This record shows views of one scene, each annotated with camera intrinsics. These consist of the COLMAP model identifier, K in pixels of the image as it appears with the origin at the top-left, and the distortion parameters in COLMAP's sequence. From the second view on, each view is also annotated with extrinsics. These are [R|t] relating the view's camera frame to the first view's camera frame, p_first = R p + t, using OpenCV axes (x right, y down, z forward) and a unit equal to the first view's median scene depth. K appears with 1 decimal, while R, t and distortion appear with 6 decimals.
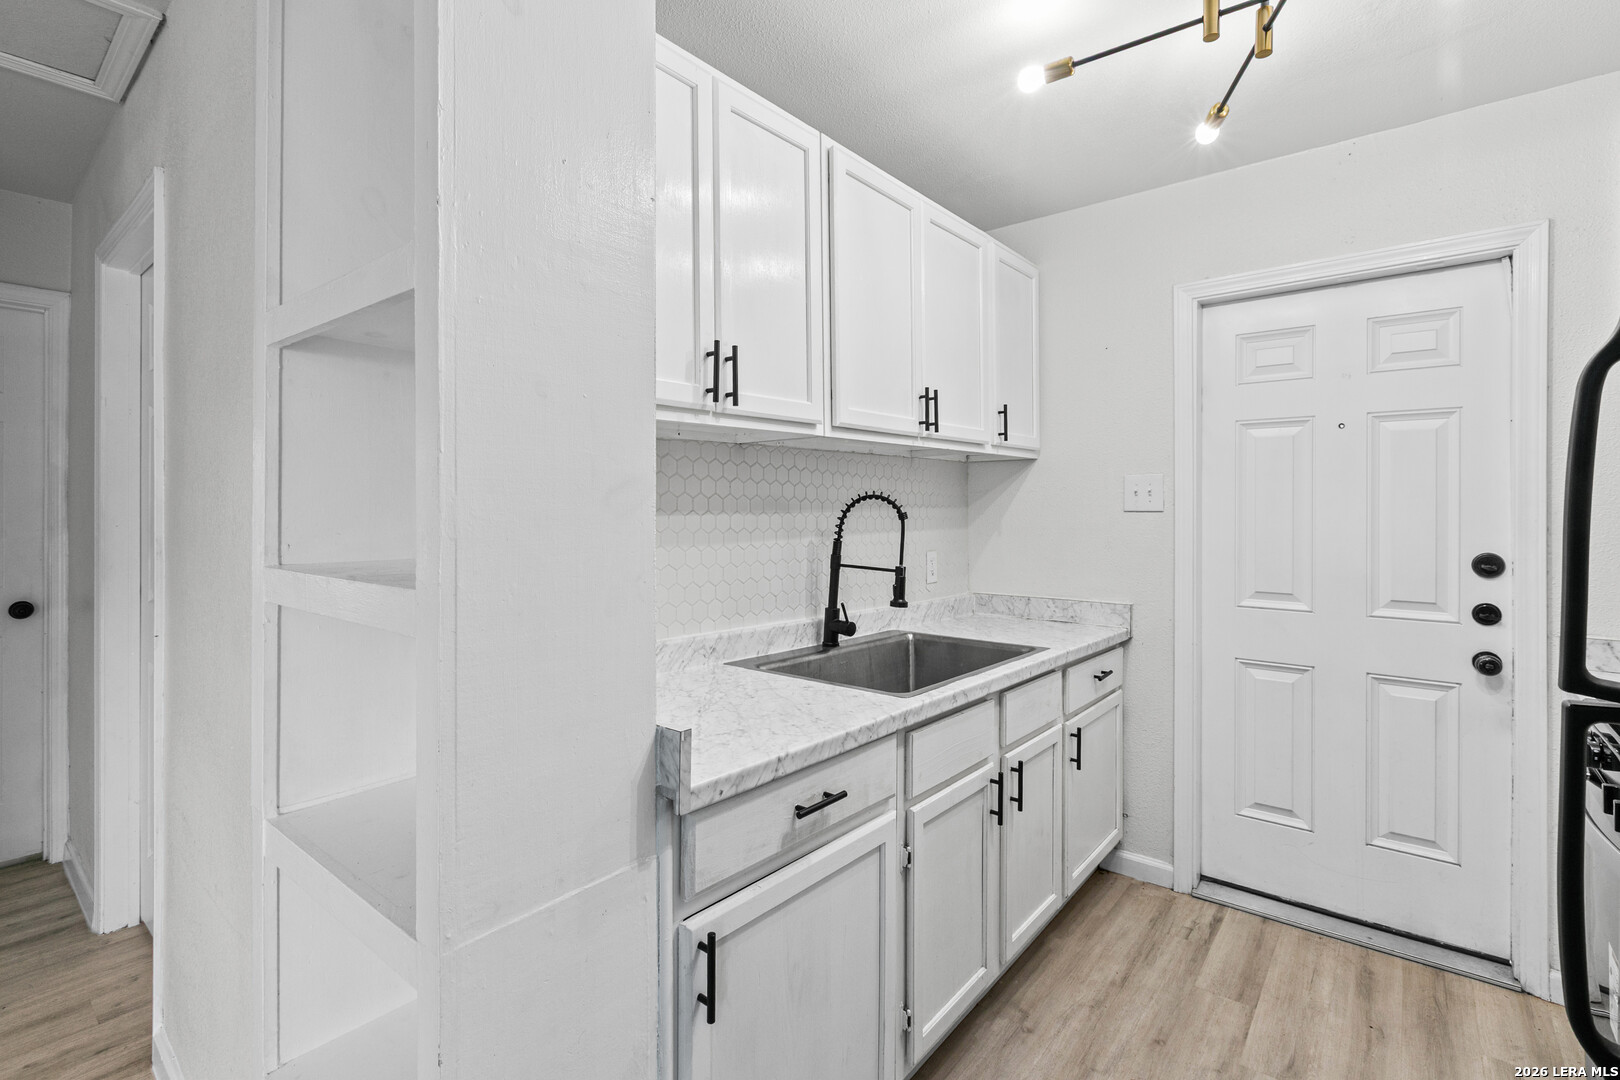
lens RADIAL K [[732.6, 0, 807.7], [0, 732.6, 532.1], [0, 0, 1]] dist [0.001119, -0.000340]
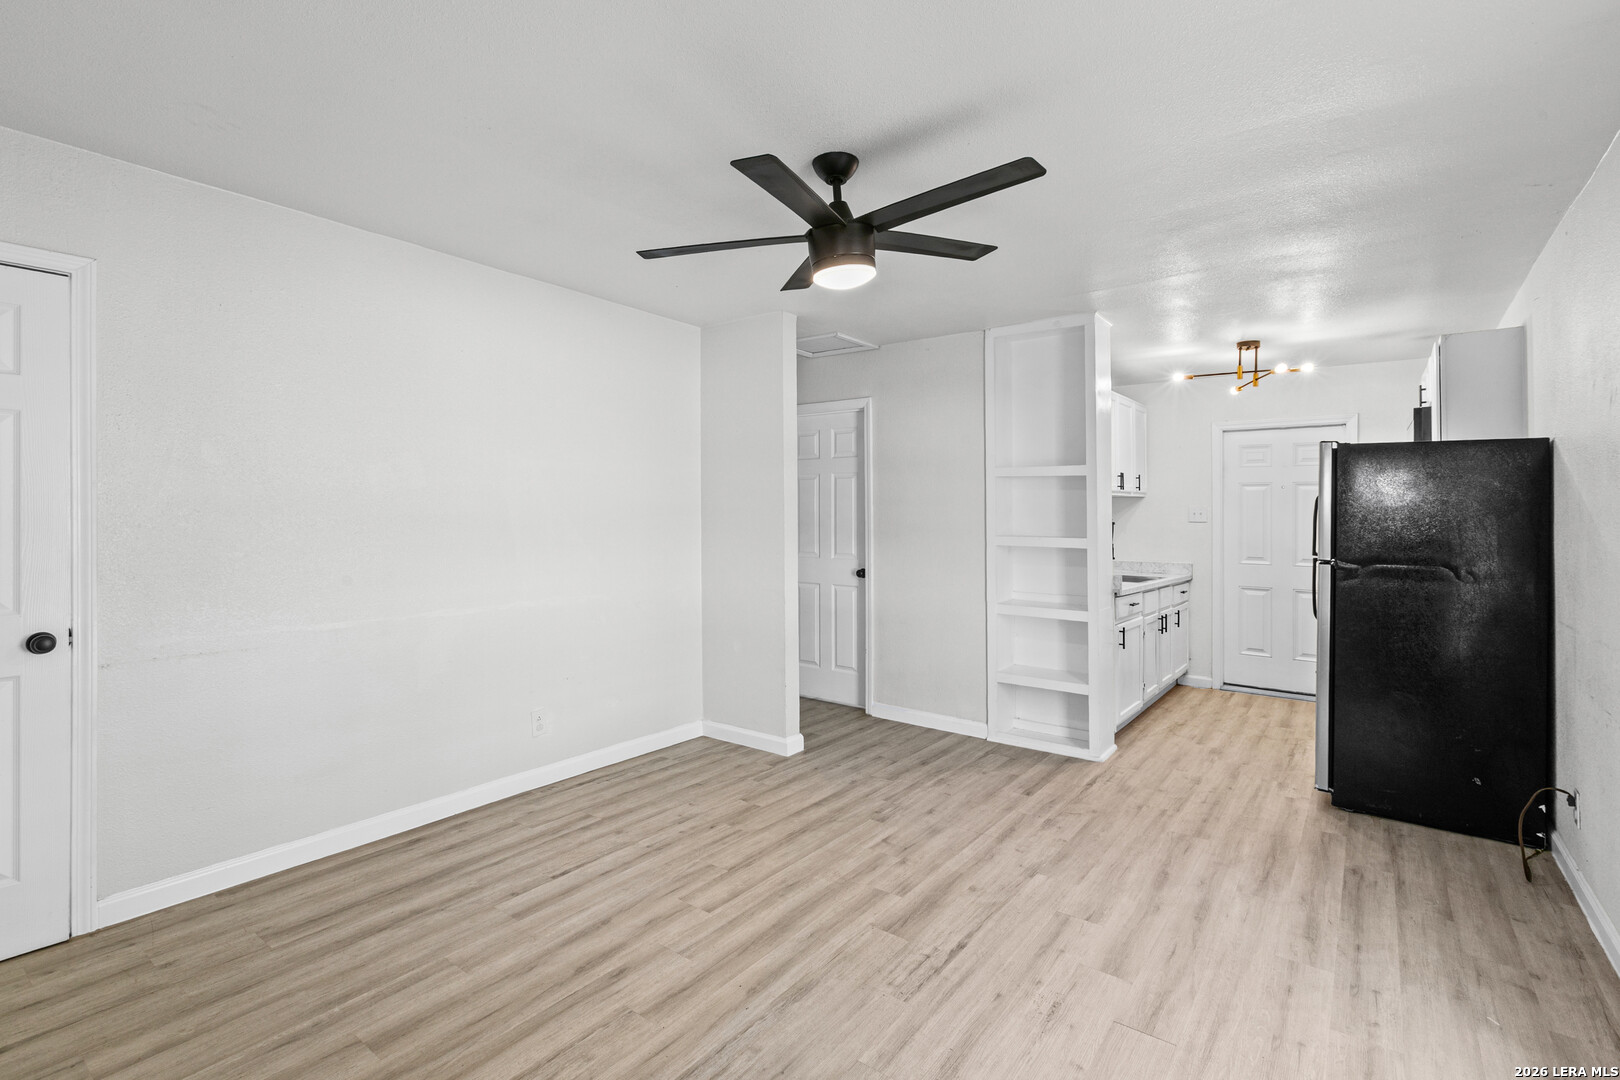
lens RADIAL K [[732.6, 0, 807.7], [0, 732.6, 532.1], [0, 0, 1]] dist [0.001119, -0.000340]
pose [[0.999499, 0.003067, 0.031510, -0.853368], [-0.002970, 0.999991, -0.003118, 0.015588], [-0.031519, 0.003023, 0.999499, -1.273164]]
